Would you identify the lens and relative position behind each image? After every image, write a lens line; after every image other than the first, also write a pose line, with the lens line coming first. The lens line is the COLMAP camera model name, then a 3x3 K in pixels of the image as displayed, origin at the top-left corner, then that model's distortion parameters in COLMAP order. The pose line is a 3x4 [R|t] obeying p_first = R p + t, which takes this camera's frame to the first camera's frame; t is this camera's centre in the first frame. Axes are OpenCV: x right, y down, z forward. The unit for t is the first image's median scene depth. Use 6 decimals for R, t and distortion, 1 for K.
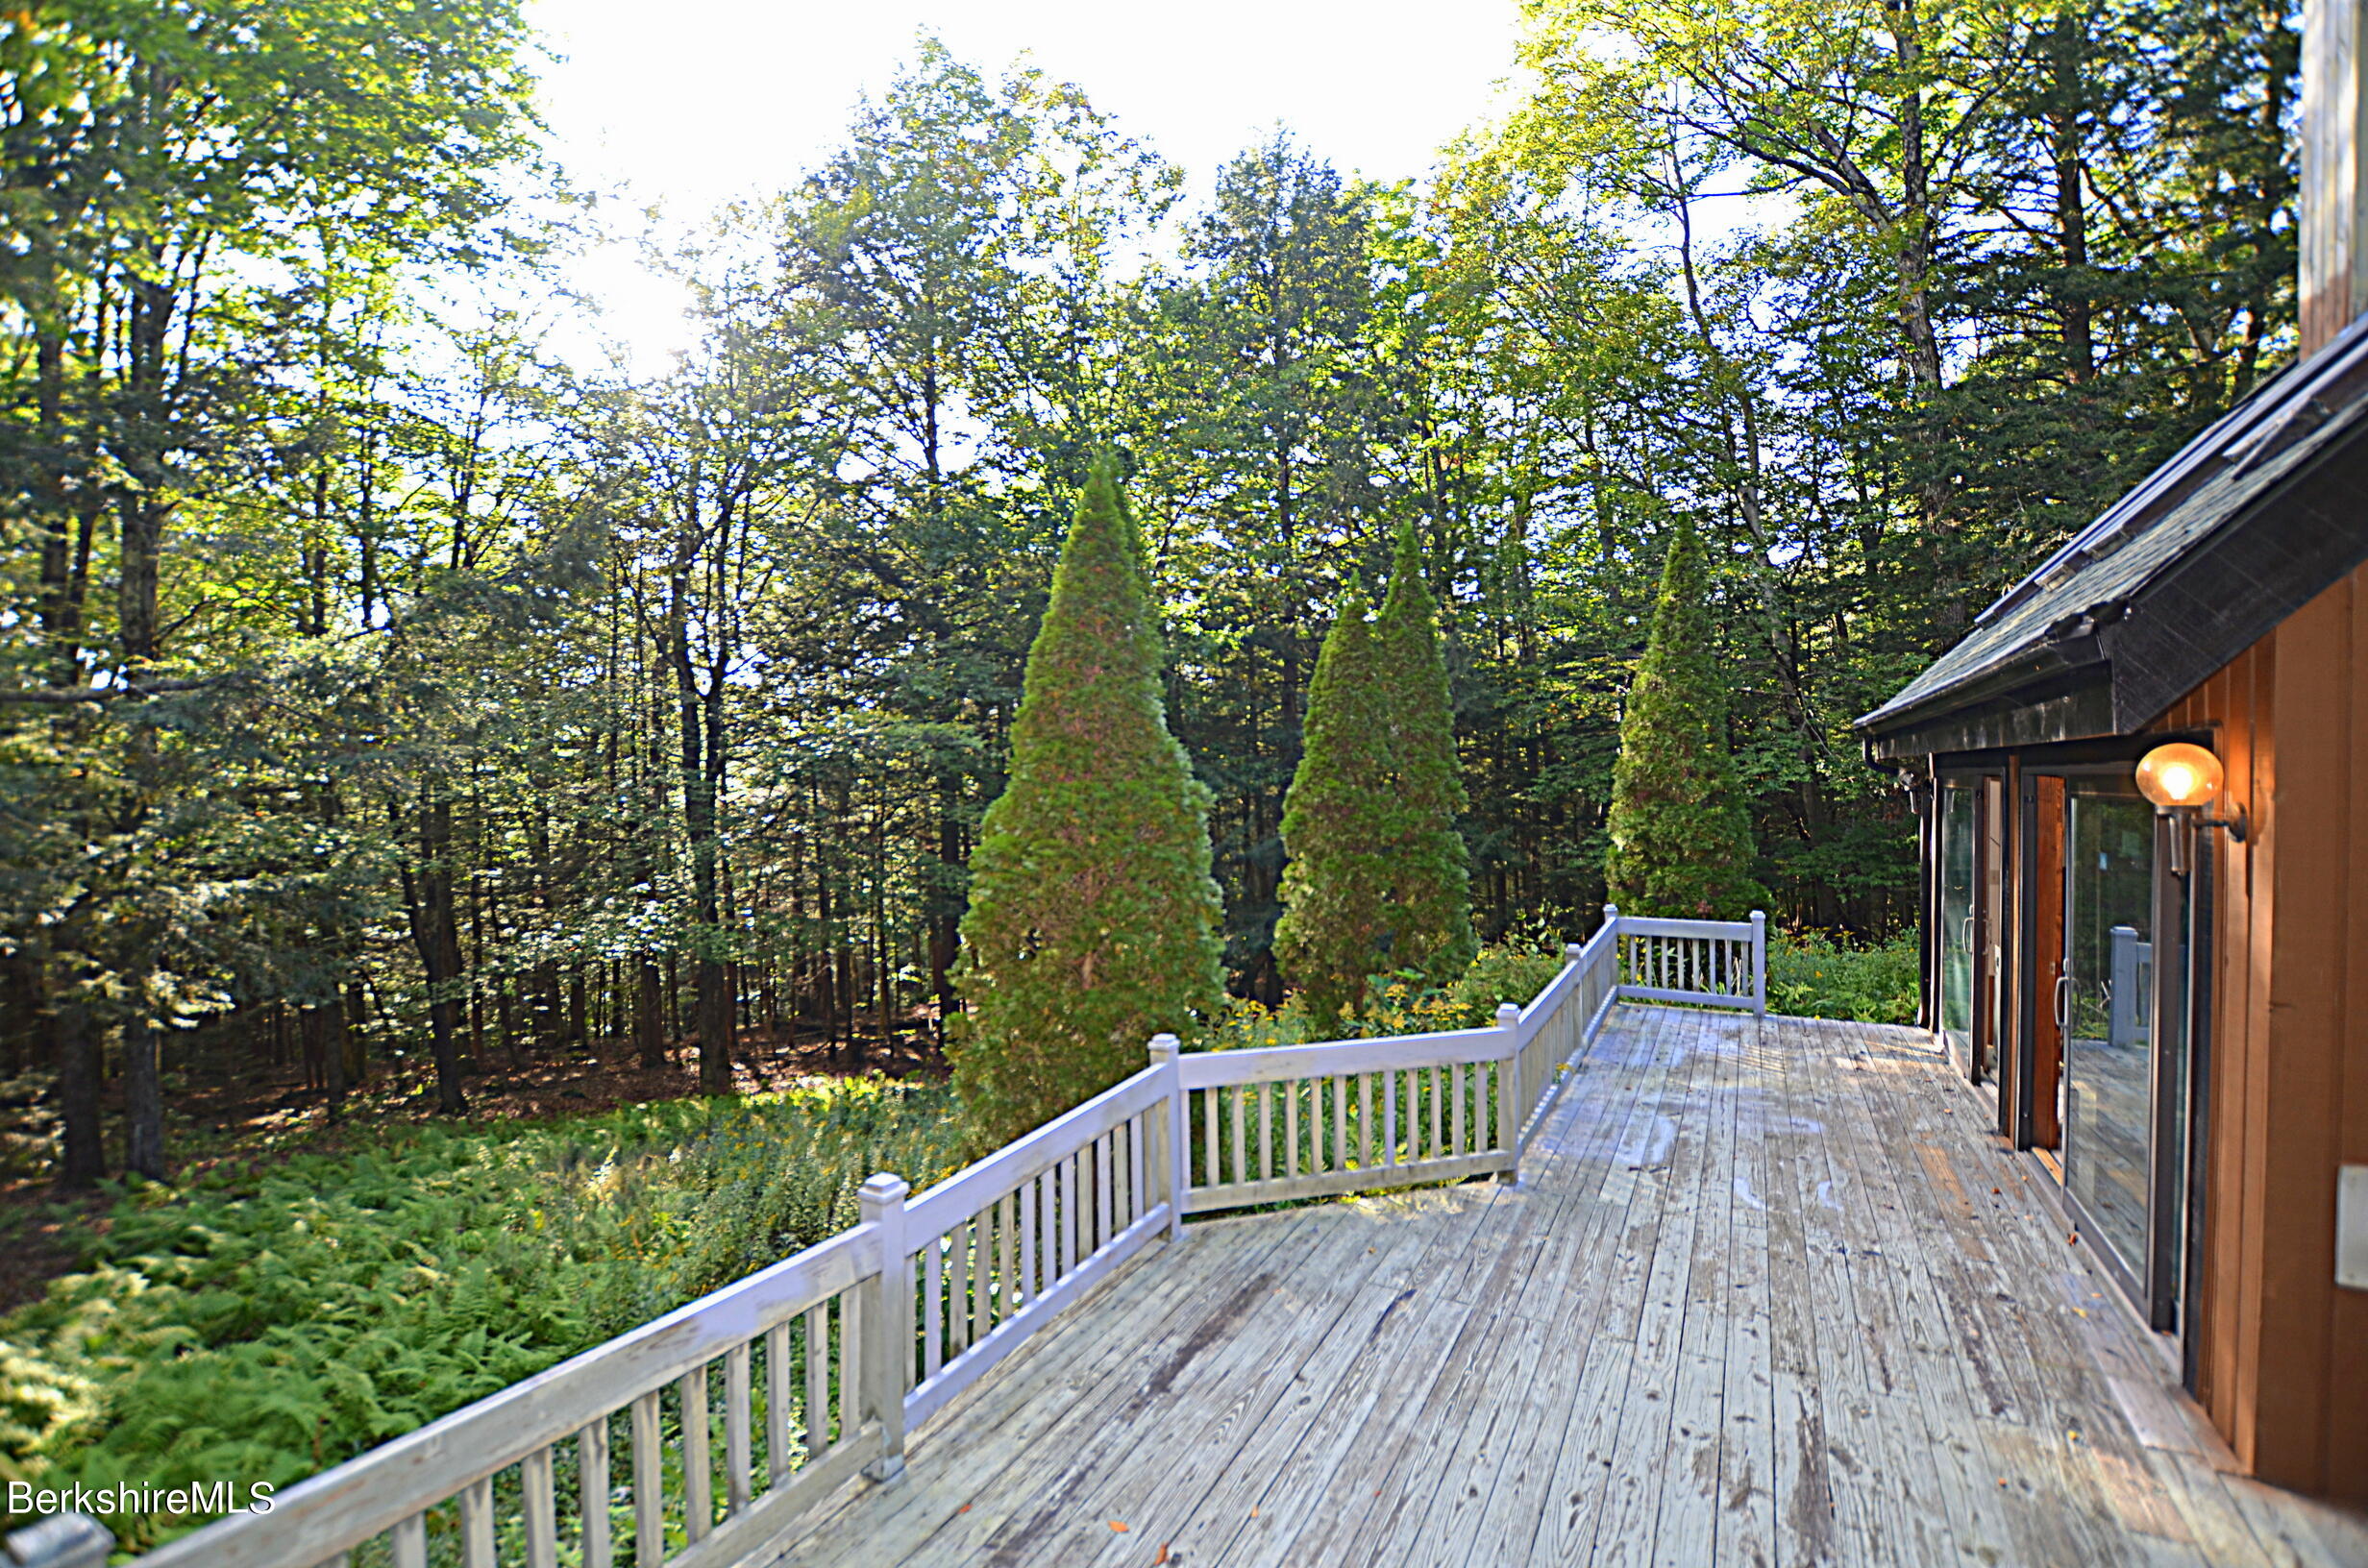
lens RADIAL K [[1057.6, 0, 1176.7], [0, 1057.6, 792.8], [0, 0, 1]] dist [-0.029983, 0.000633]
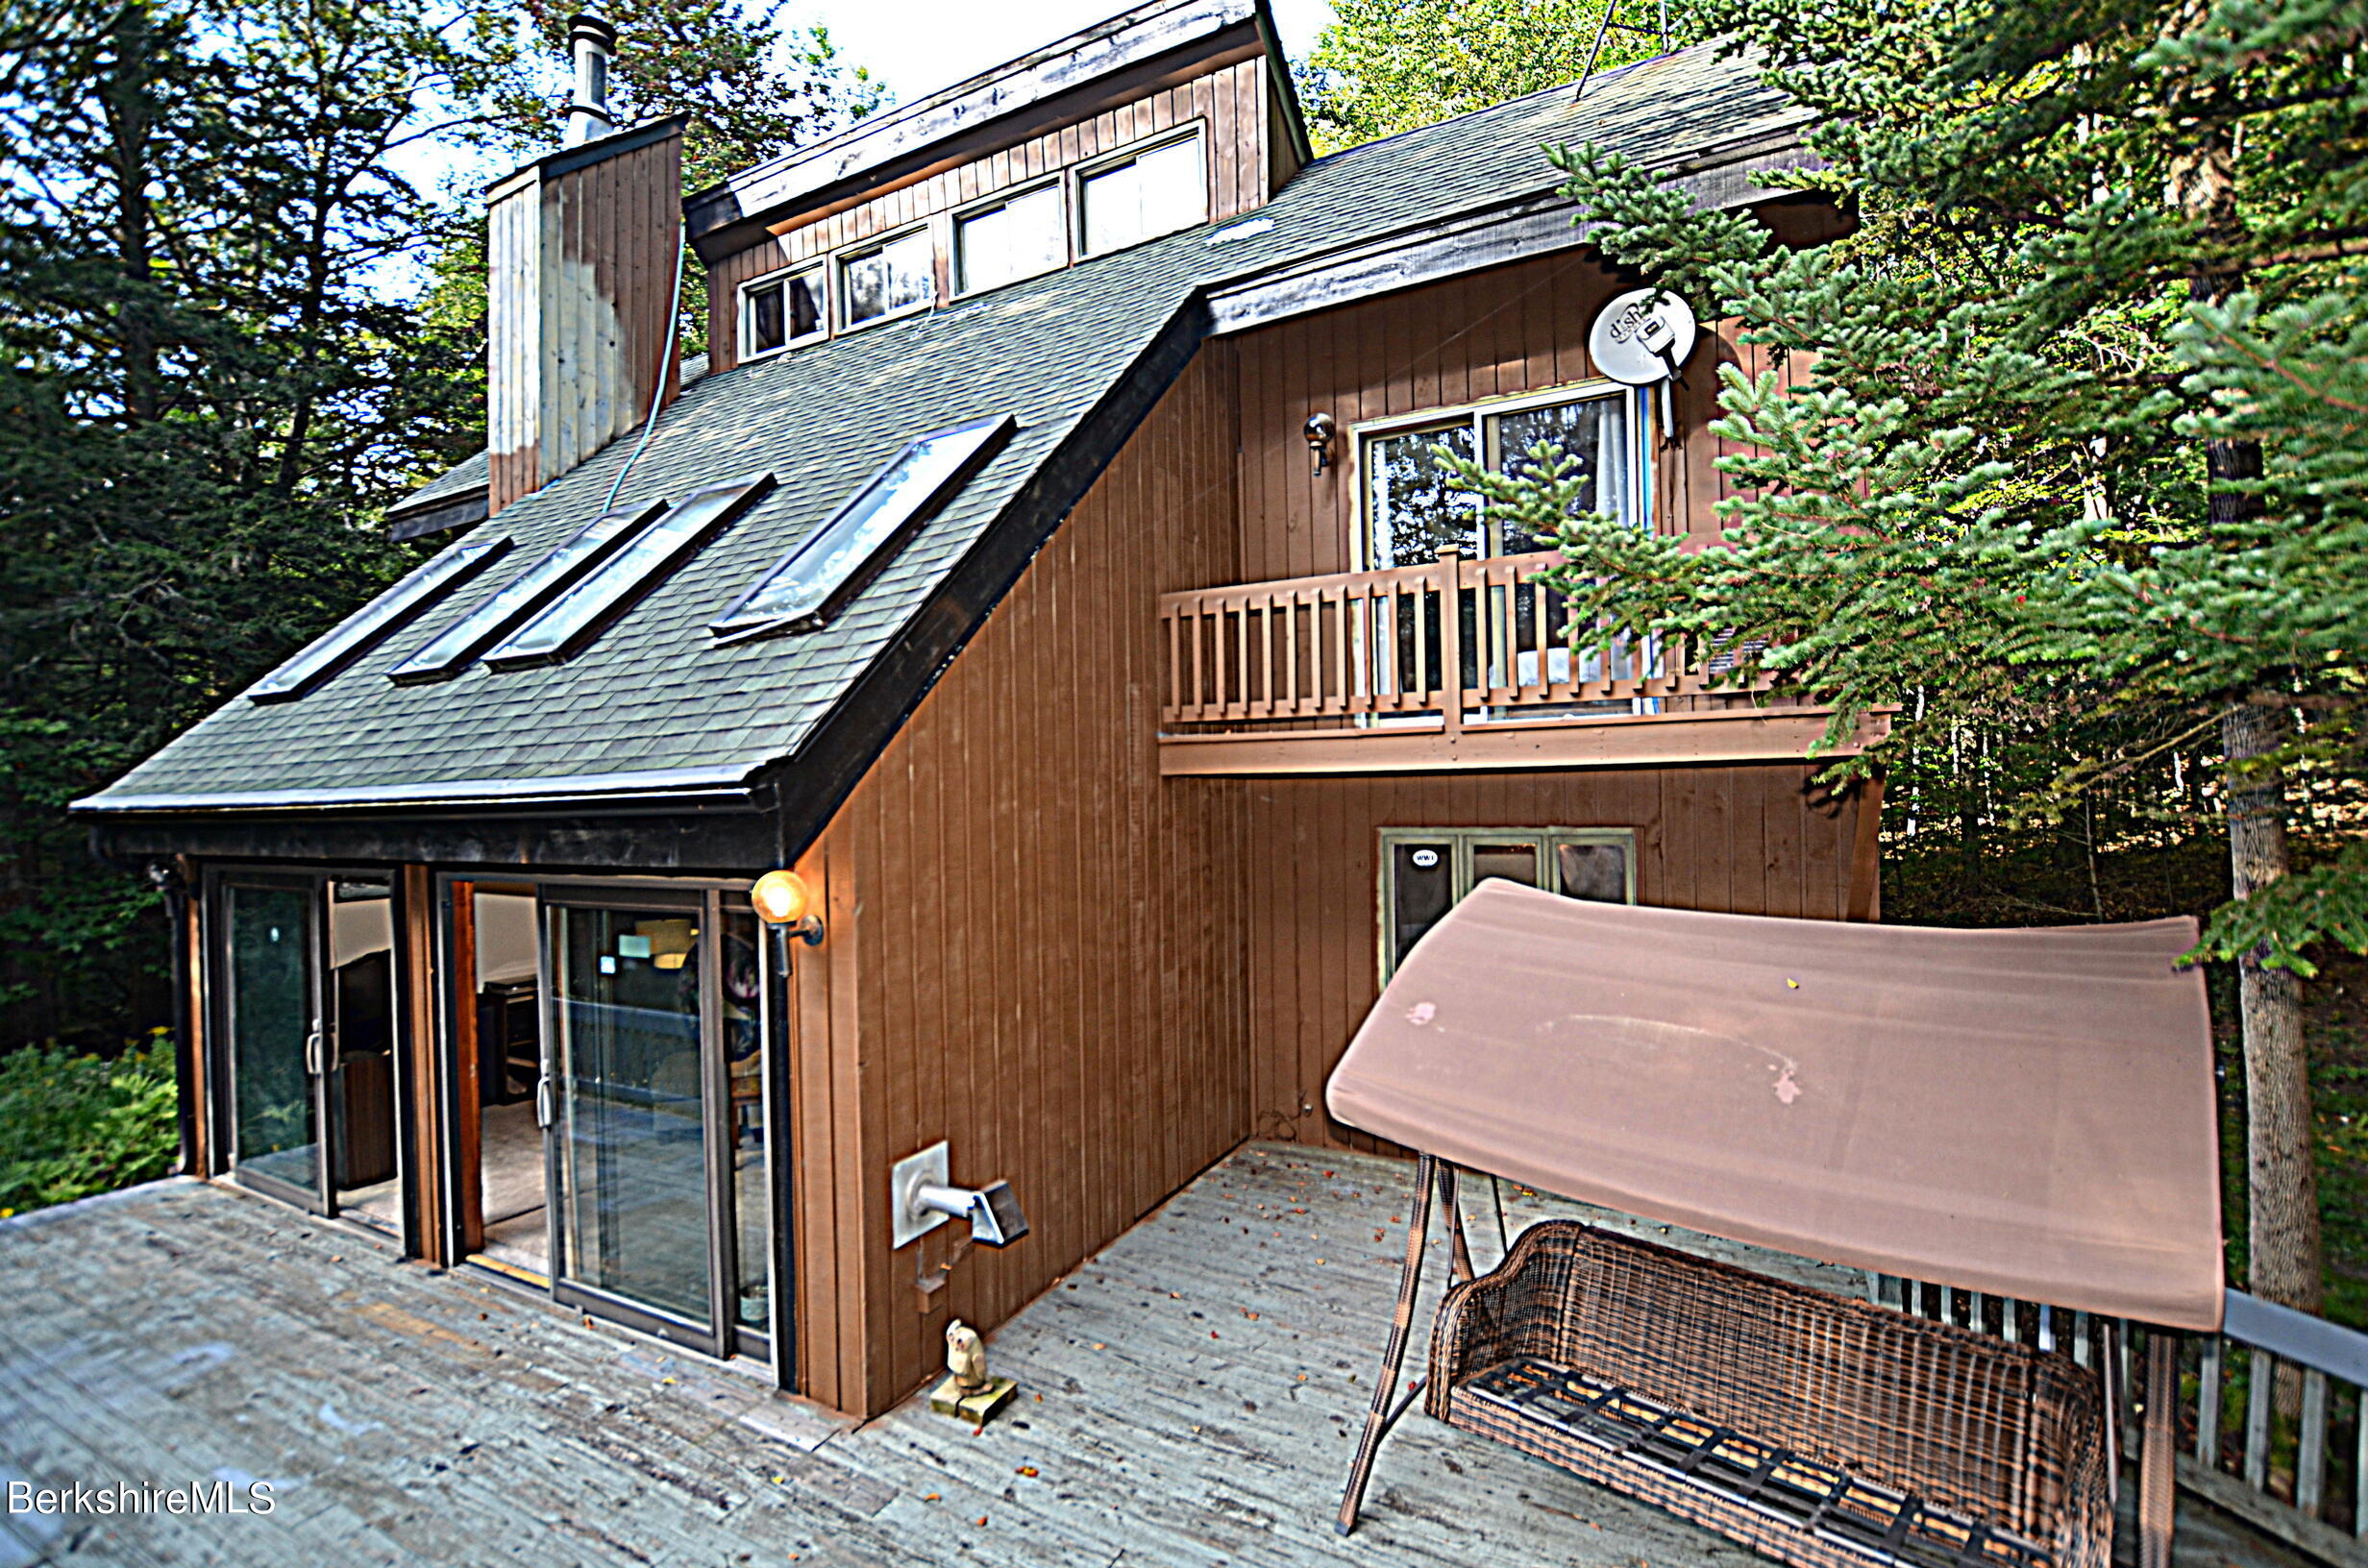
lens RADIAL K [[1063.2, 0, 1174.9], [0, 1063.2, 799.0], [0, 0, 1]] dist [-0.021638, 0.000380]
pose [[-0.004394, -0.000651, 0.999990, -0.211872], [0.037389, 0.999300, 0.000815, -0.083198], [-0.999291, 0.037392, -0.004367, 0.373920]]
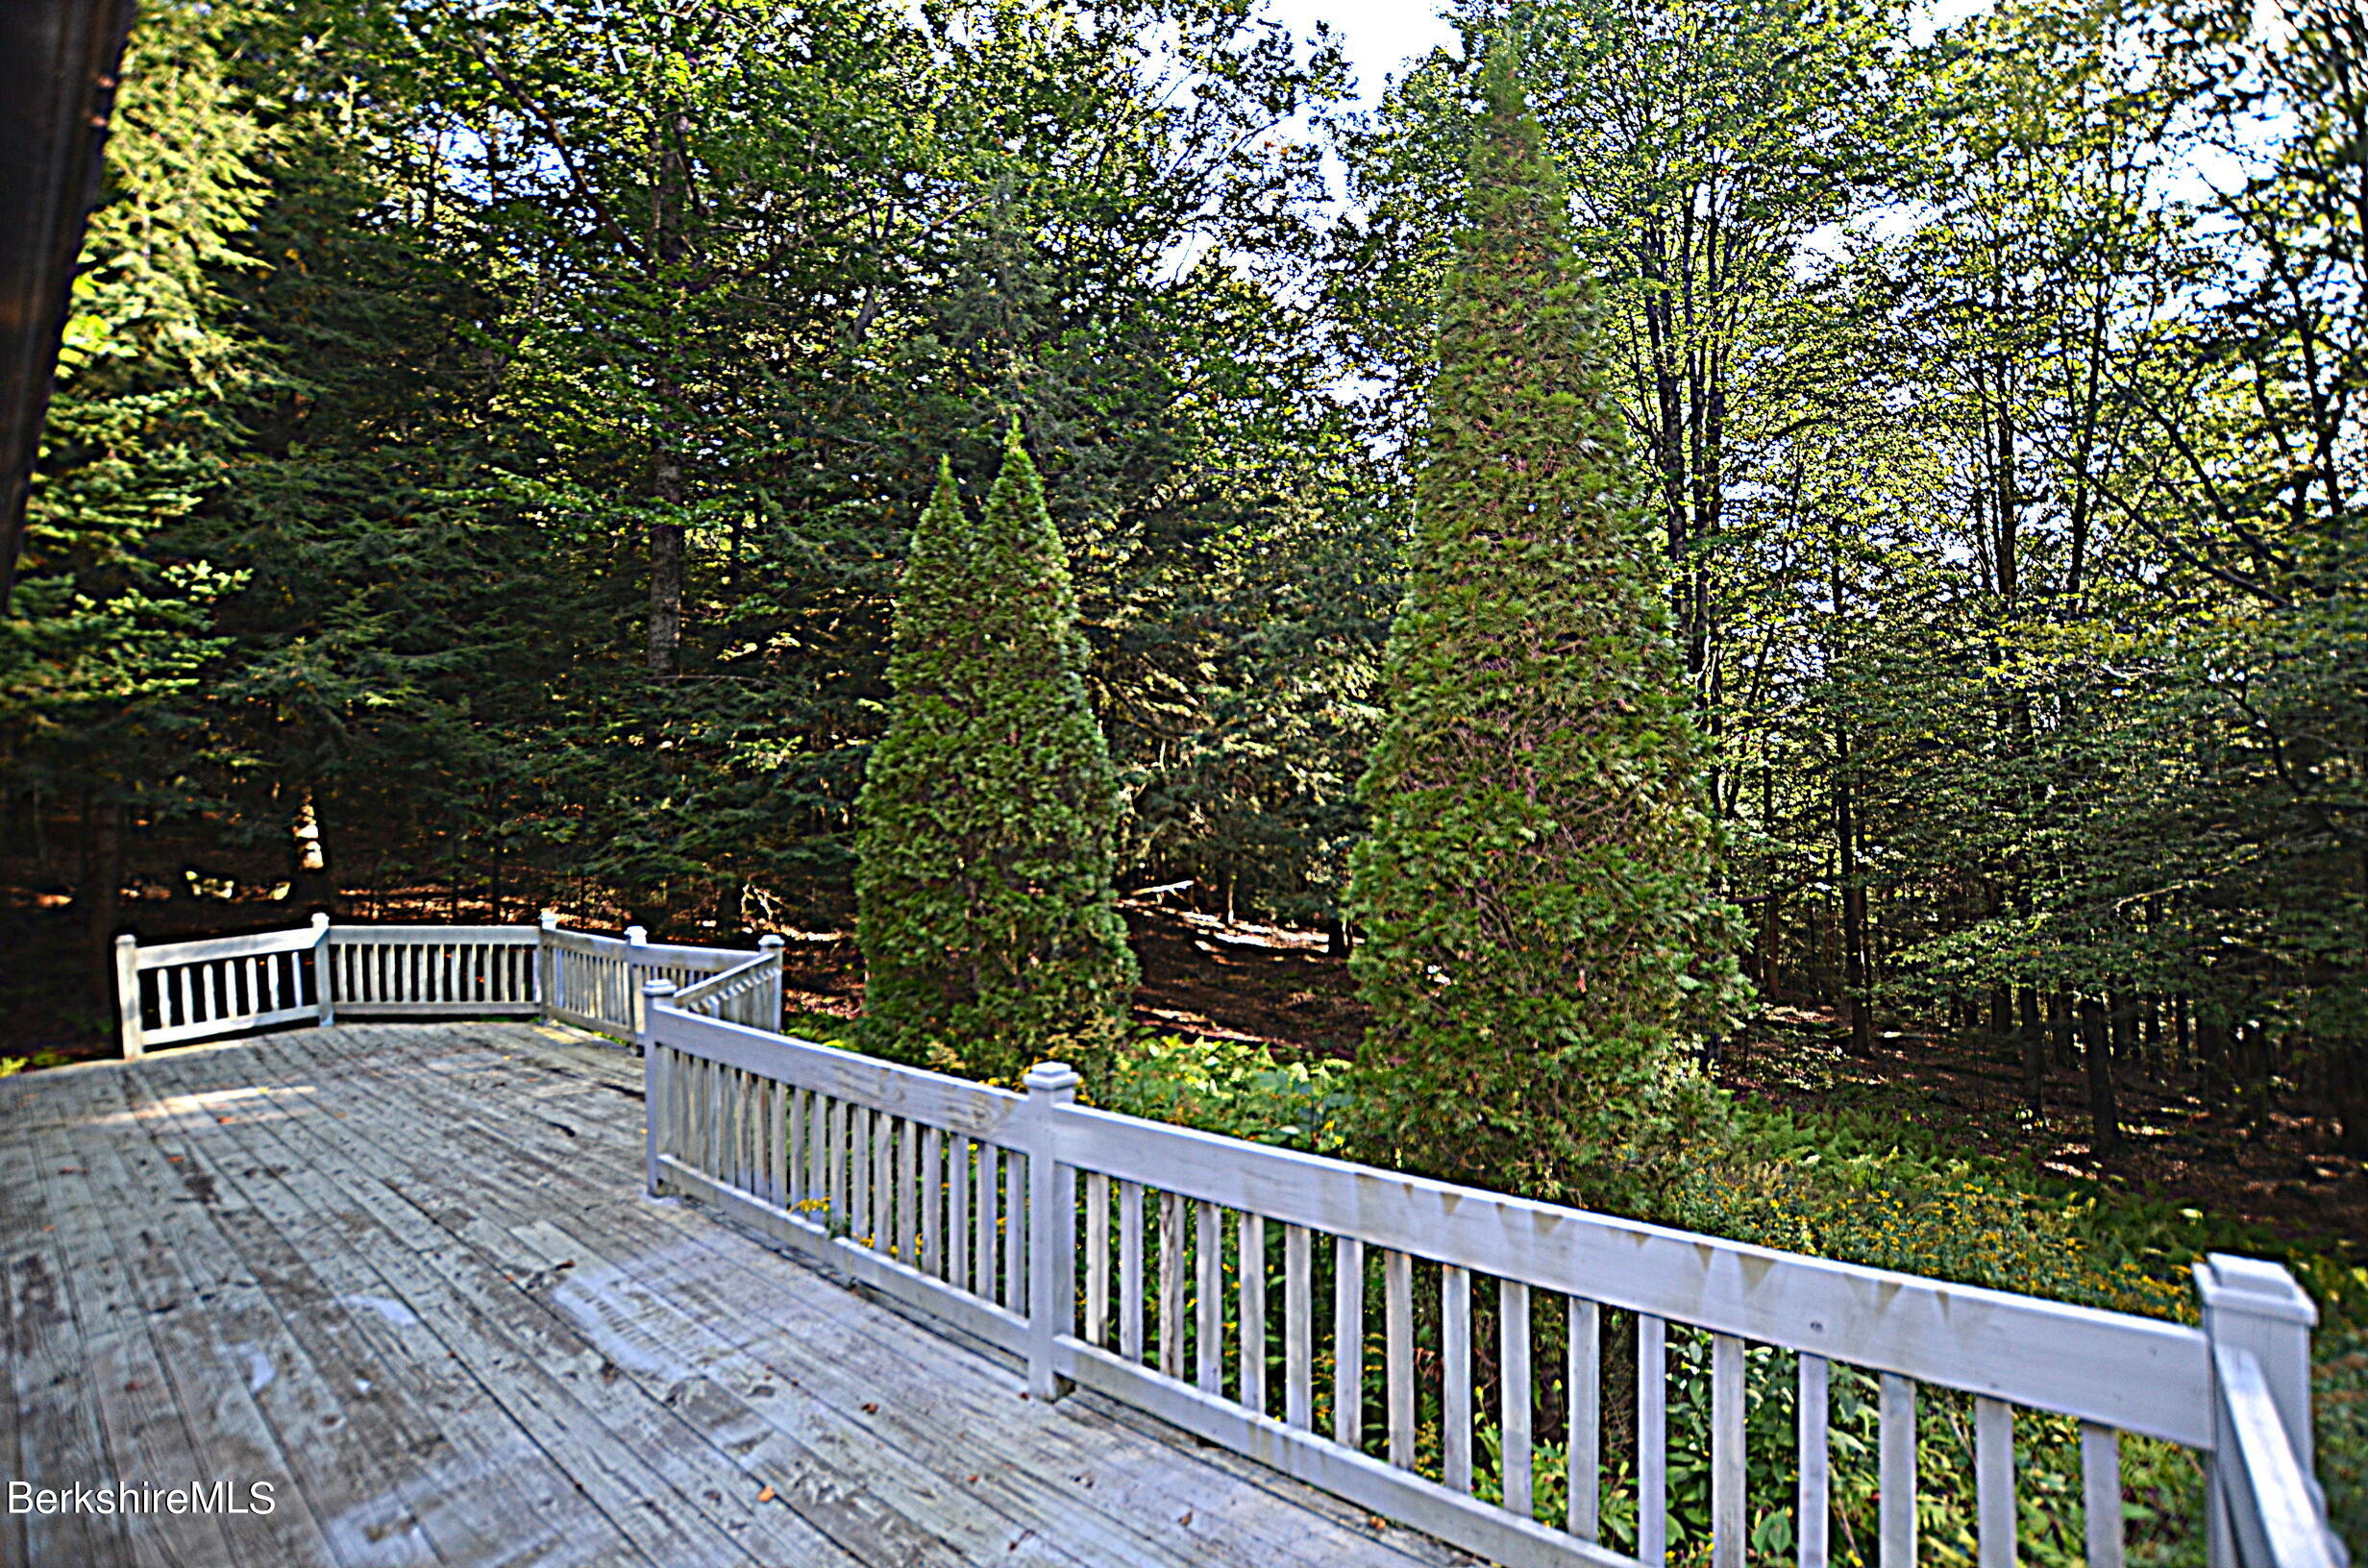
lens RADIAL K [[1021.5, 0, 1184.0], [0, 1021.5, 784.0], [0, 0, 1]] dist [-0.029143, 0.000191]
pose [[-0.179982, -0.035471, -0.983030, 1.223973], [0.003254, 0.999323, -0.036655, 0.082178], [0.983664, -0.009796, -0.179745, 1.820997]]
